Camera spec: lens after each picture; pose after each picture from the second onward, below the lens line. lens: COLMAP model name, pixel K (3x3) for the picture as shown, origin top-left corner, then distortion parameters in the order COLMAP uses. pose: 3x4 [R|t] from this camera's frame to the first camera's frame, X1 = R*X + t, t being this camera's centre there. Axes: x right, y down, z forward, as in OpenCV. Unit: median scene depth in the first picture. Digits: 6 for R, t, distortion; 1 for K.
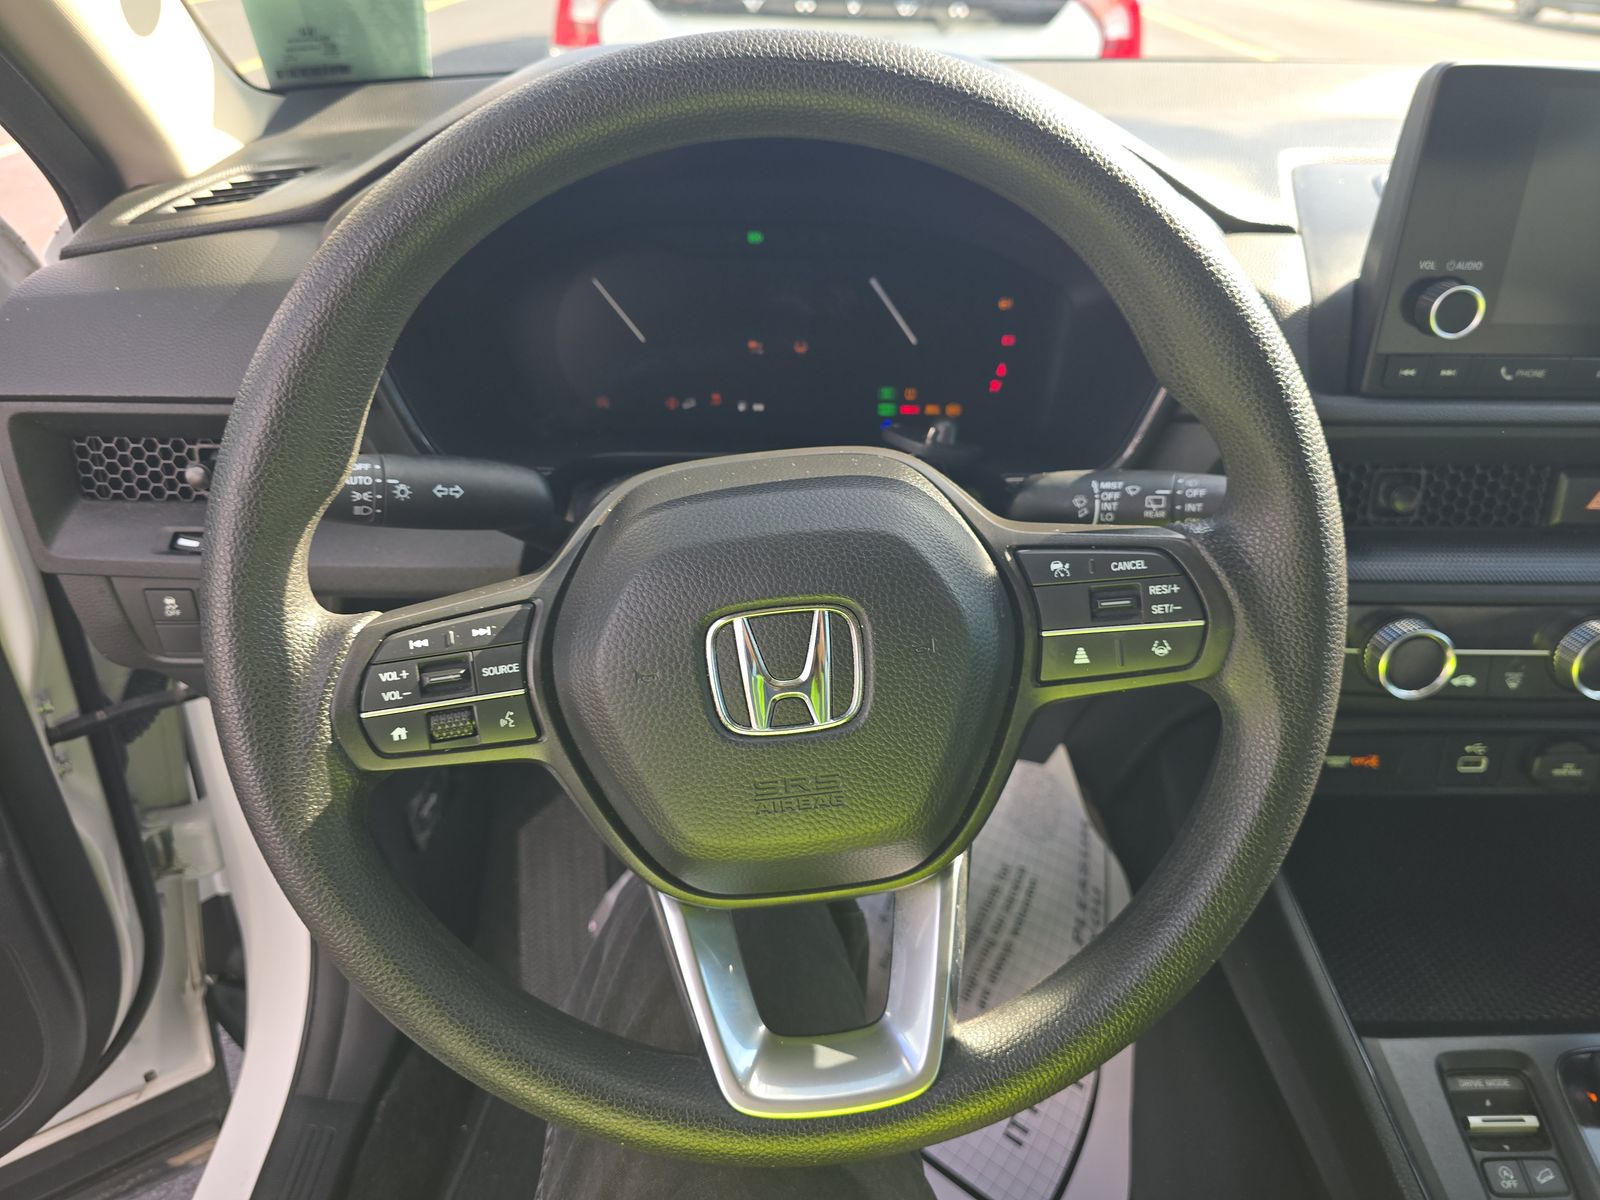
lens RADIAL K [[1091.8, 0, 805.2], [0, 1091.8, 607.0], [0, 0, 1]] dist [0.002554, -0.014665]
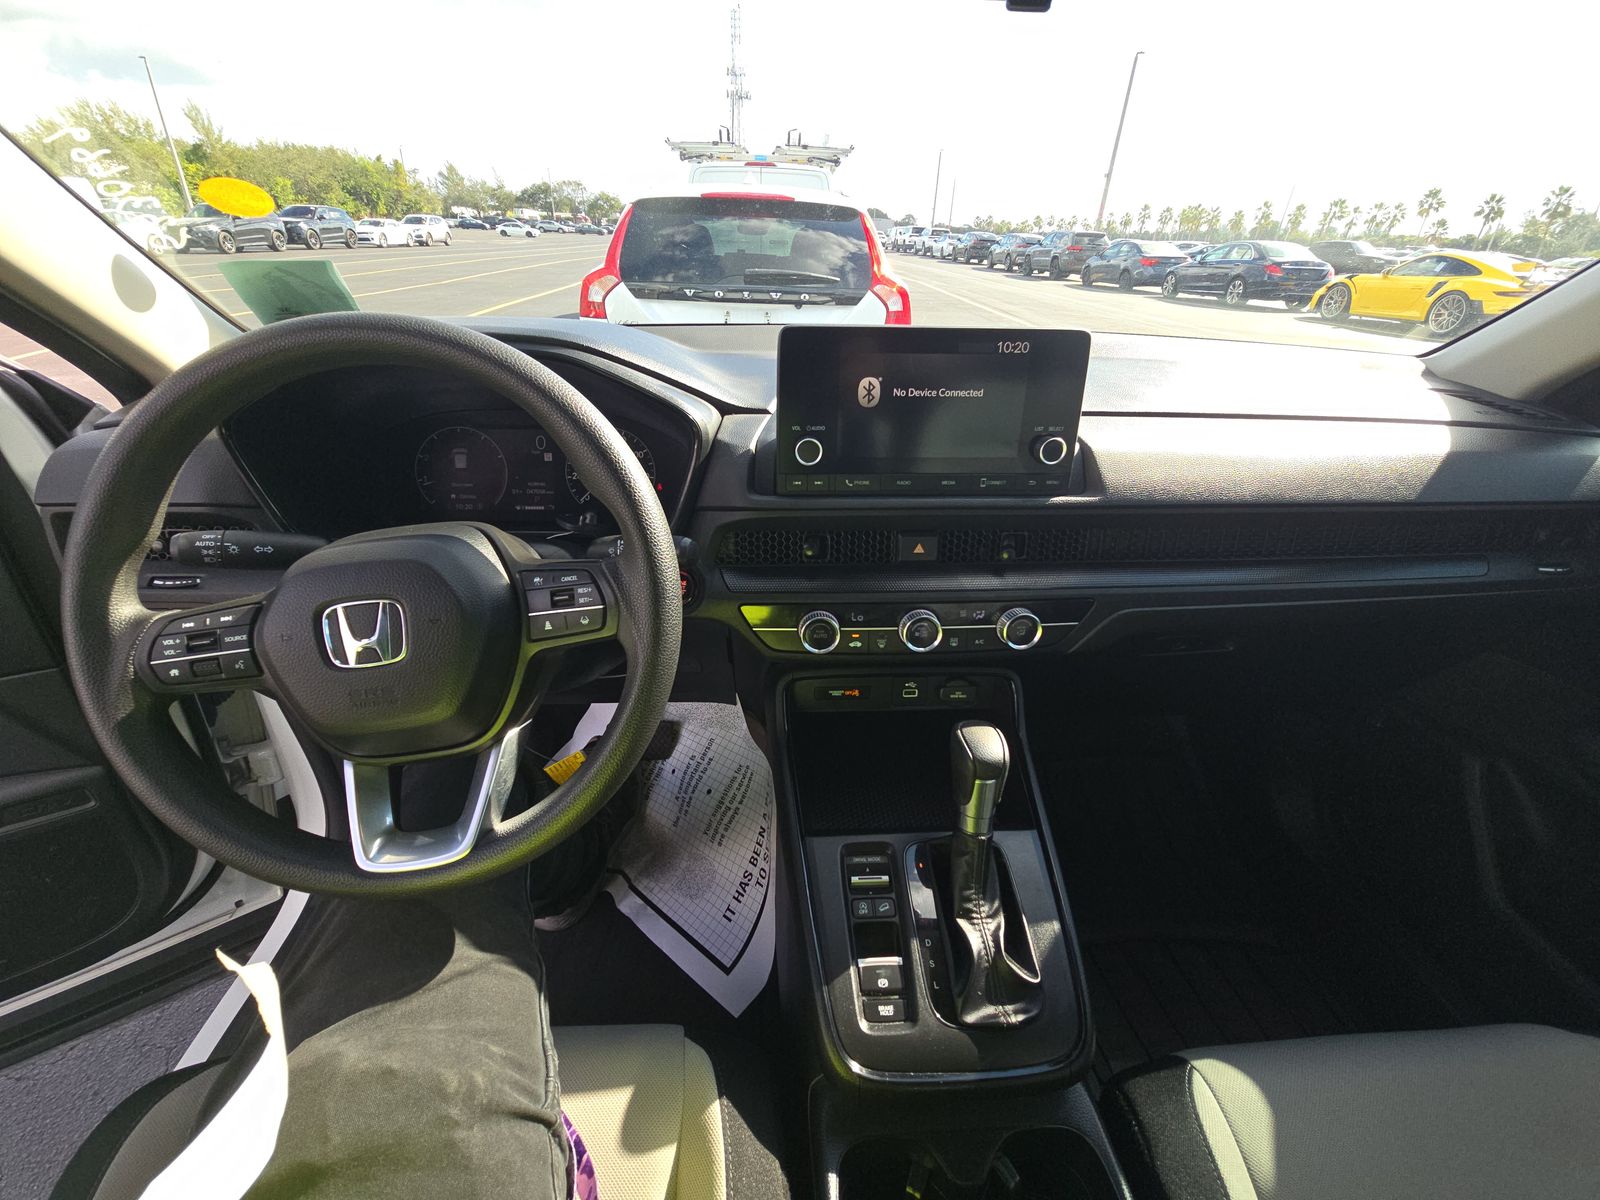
lens RADIAL K [[635.1, 0, 798.2], [0, 635.1, 603.4], [0, 0, 1]] dist [-0.000757, 0.000174]
pose [[0.999024, -0.017151, 0.040697, 0.553332], [0.019142, 0.998612, -0.049067, 0.058830], [-0.039799, 0.049798, 0.997966, -0.123570]]
